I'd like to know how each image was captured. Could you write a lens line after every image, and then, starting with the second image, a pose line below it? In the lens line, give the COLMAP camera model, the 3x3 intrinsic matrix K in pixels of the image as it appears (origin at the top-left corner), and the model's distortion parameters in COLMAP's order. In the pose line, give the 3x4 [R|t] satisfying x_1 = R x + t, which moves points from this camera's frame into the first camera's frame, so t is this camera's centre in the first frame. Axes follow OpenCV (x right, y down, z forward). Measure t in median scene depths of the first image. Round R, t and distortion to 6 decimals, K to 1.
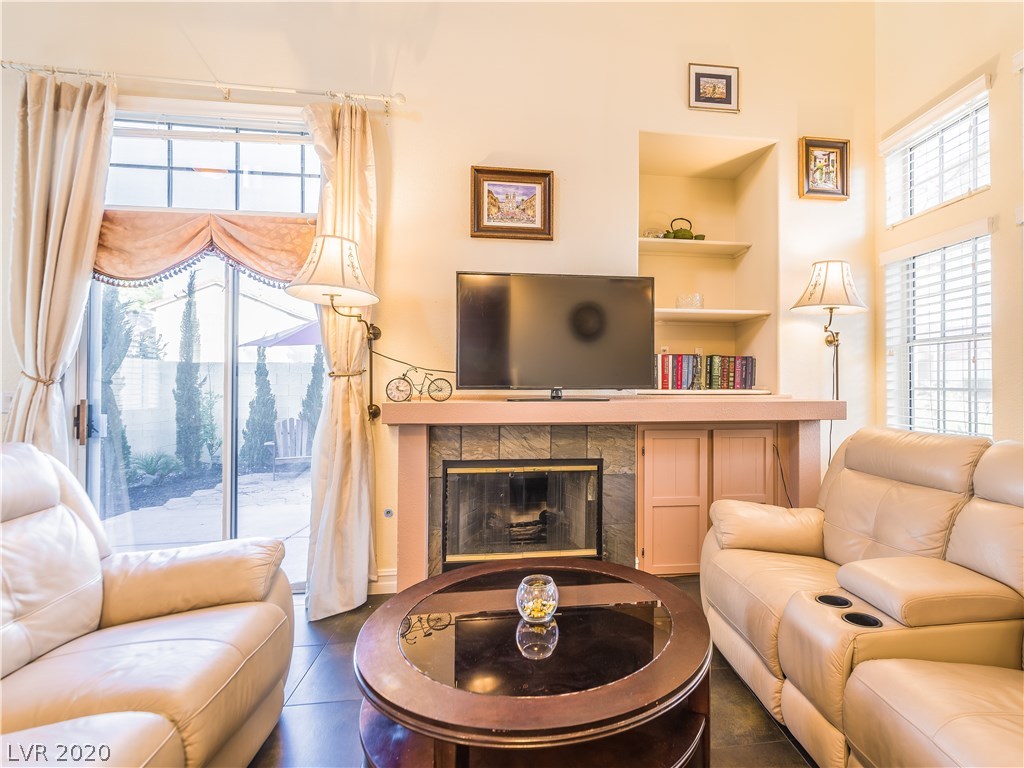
lens RADIAL K [[498.1, 0, 518.3], [0, 498.1, 376.6], [0, 0, 1]] dist [0.000904, -0.001078]
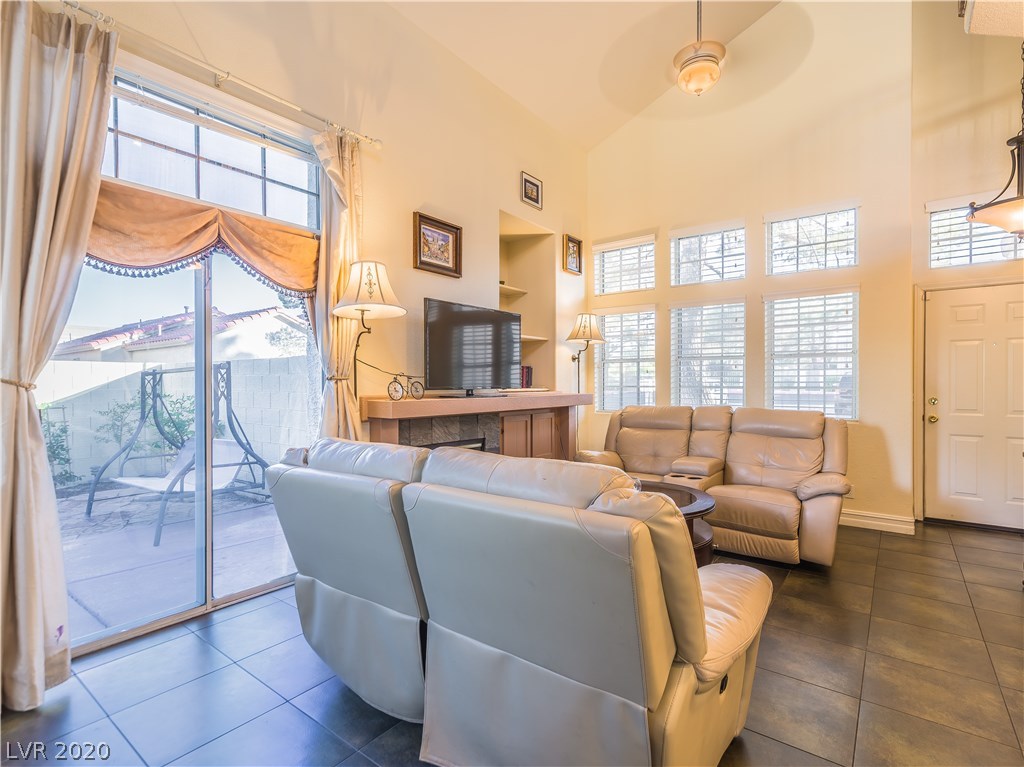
lens RADIAL K [[498.1, 0, 508.7], [0, 498.1, 383.8], [0, 0, 1]] dist [0.000904, -0.001078]
pose [[0.721119, -0.006347, 0.692782, -0.771062], [-0.001082, 0.999946, 0.010288, -0.003361], [-0.692810, -0.008169, 0.721074, -0.062768]]
